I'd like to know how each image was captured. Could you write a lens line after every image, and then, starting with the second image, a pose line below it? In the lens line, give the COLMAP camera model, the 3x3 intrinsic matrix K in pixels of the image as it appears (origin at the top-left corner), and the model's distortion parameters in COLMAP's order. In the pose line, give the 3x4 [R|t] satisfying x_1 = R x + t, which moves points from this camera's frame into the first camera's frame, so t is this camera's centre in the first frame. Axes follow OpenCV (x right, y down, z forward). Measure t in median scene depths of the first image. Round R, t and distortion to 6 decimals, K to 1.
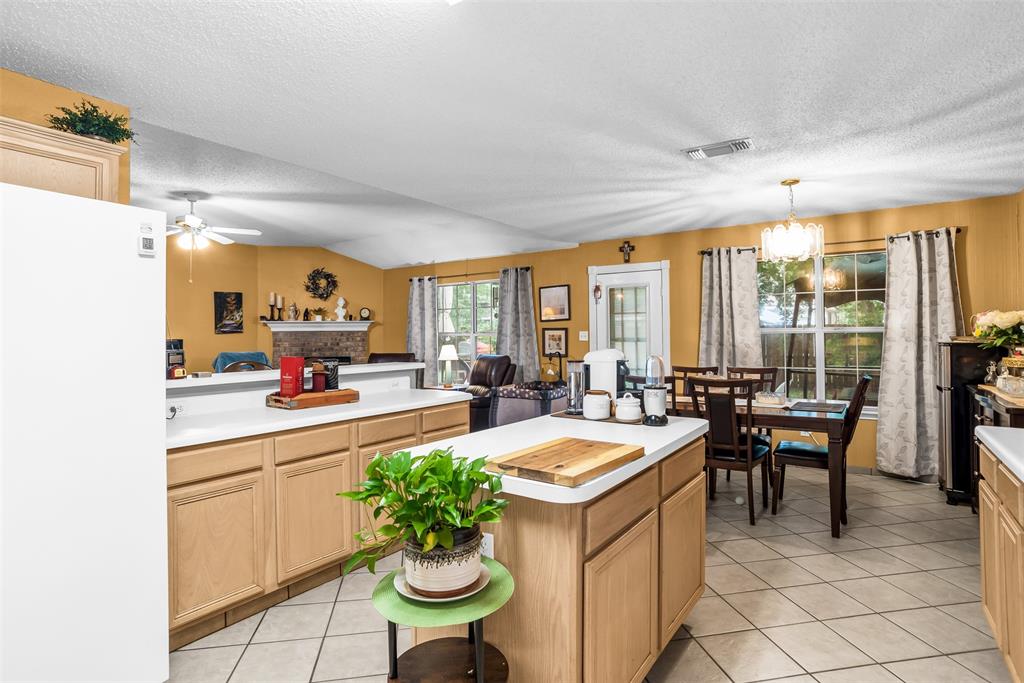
lens RADIAL K [[531.1, 0, 506.1], [0, 531.1, 328.6], [0, 0, 1]] dist [-0.059159, 0.021642]
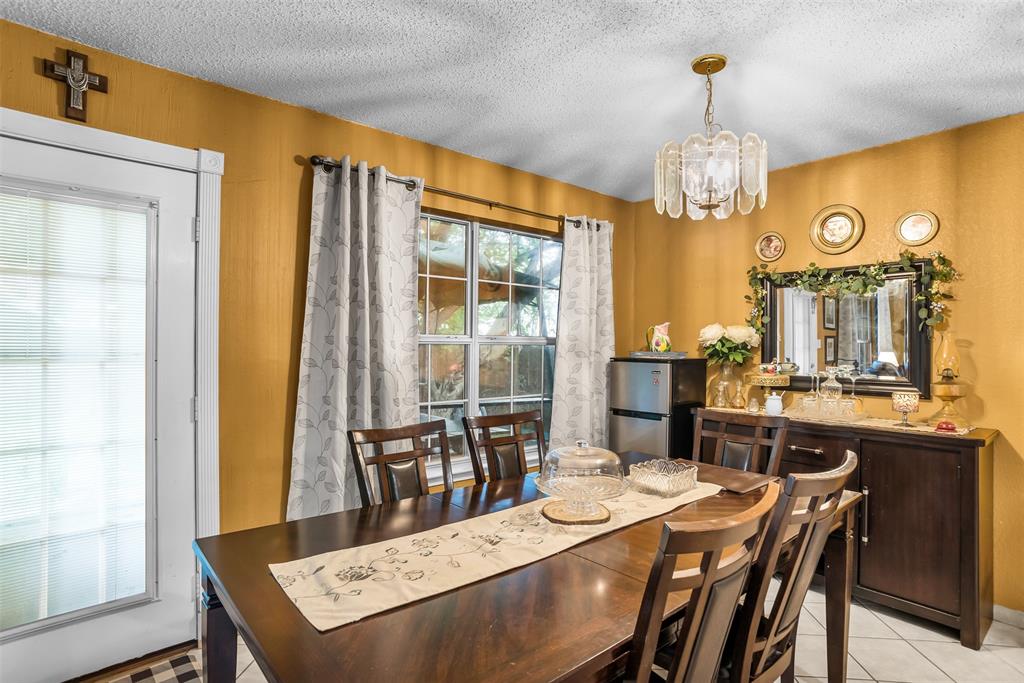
lens RADIAL K [[531.1, 0, 515.3], [0, 531.1, 345.4], [0, 0, 1]] dist [-0.059159, 0.021642]
pose [[0.251155, 0.009318, 0.967902, -0.009087], [-0.023350, 0.999721, -0.003566, 0.008360], [-0.967665, -0.021705, 0.251302, 0.616537]]
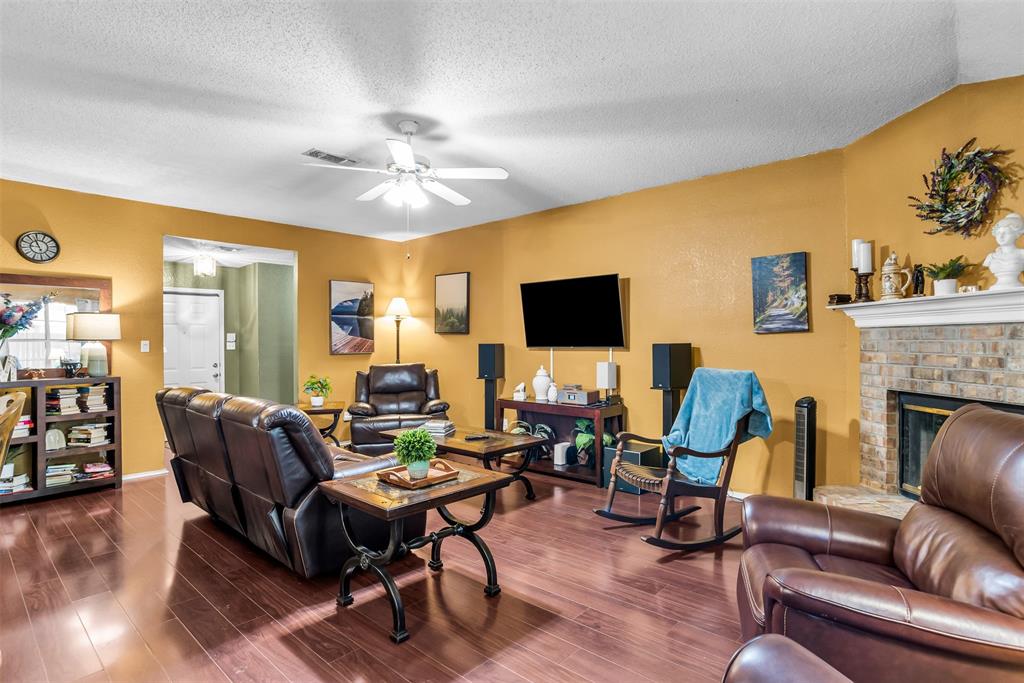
lens RADIAL K [[531.1, 0, 506.8], [0, 531.1, 338.8], [0, 0, 1]] dist [-0.059159, 0.021642]
pose [[-0.113397, 0.004708, -0.993539, 0.030442], [0.020064, 0.999796, 0.002448, 0.010056], [0.993347, -0.019657, -0.113468, 0.941604]]
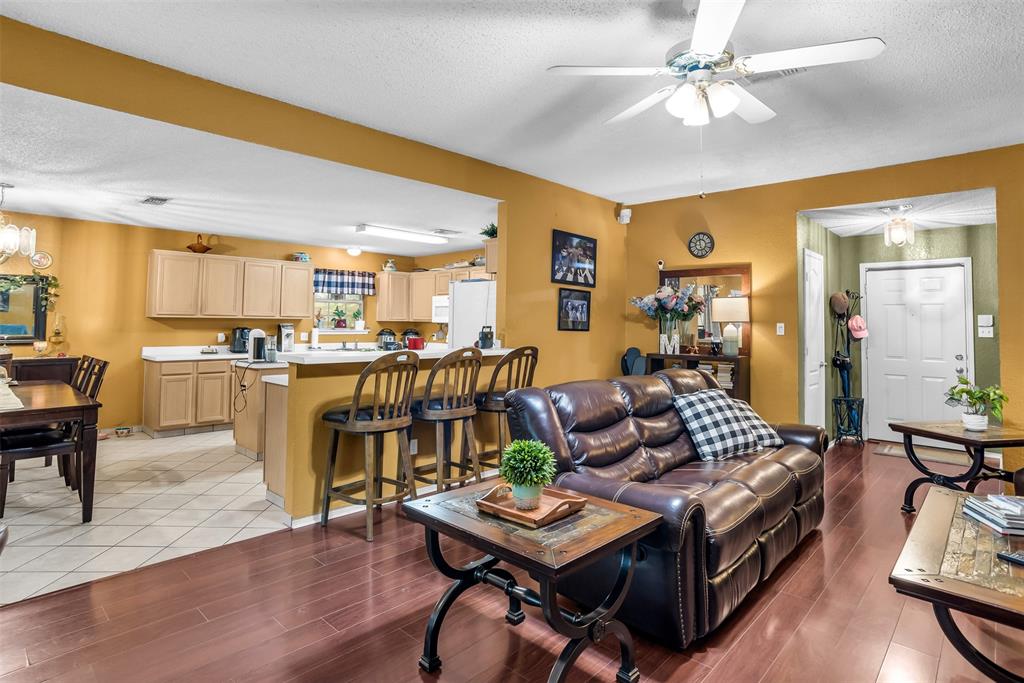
lens RADIAL K [[531.1, 0, 508.3], [0, 531.1, 298.2], [0, 0, 1]] dist [-0.059159, 0.021642]
pose [[-0.989648, 0.004827, 0.143434, -0.400182], [-0.003484, 0.998331, -0.057638, 0.012087], [-0.143473, -0.057541, -0.987980, 1.125762]]
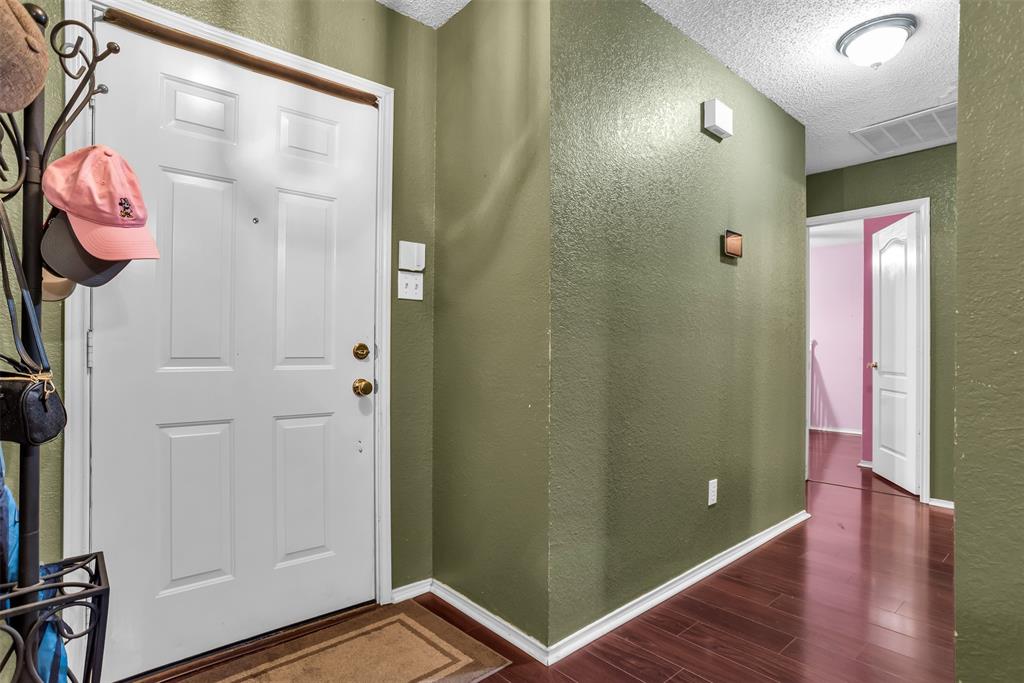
lens RADIAL K [[531.1, 0, 511.7], [0, 531.1, 345.8], [0, 0, 1]] dist [-0.059159, 0.021642]
pose [[-0.209860, -0.000034, -0.977731, -0.717597], [0.002280, 0.999997, -0.000525, 0.053494], [0.977729, -0.002339, -0.209859, 0.351076]]
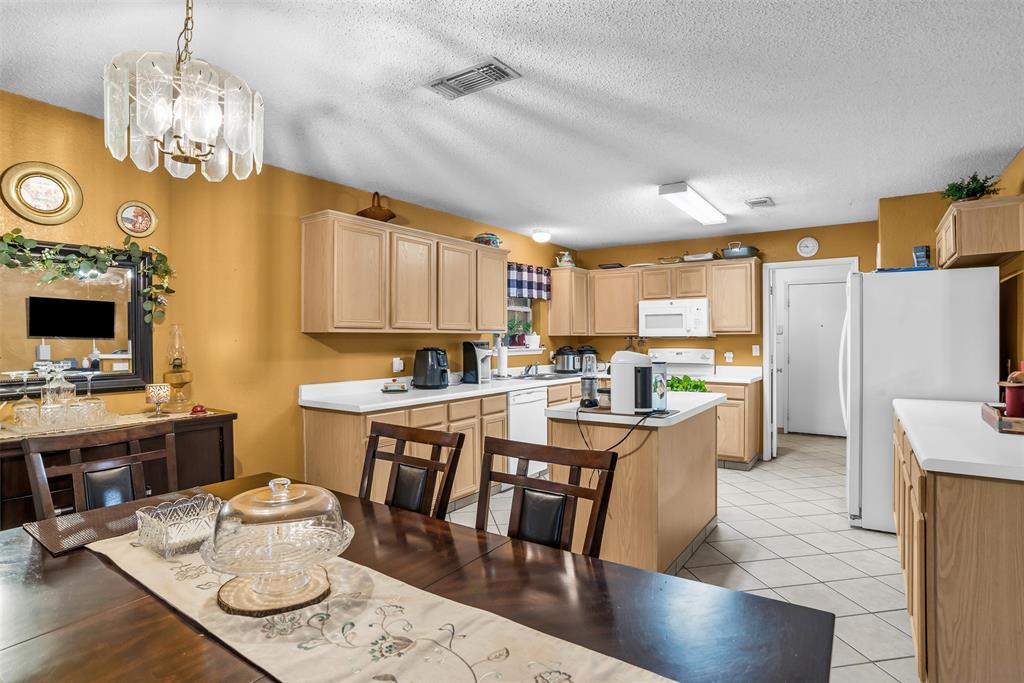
lens RADIAL K [[531.1, 0, 520.5], [0, 531.1, 338.9], [0, 0, 1]] dist [-0.059159, 0.021642]
pose [[-0.999580, 0.012511, -0.026145, 0.181219], [0.012789, 0.999863, -0.010518, 0.009265], [0.026010, -0.010848, -0.999603, 0.833283]]
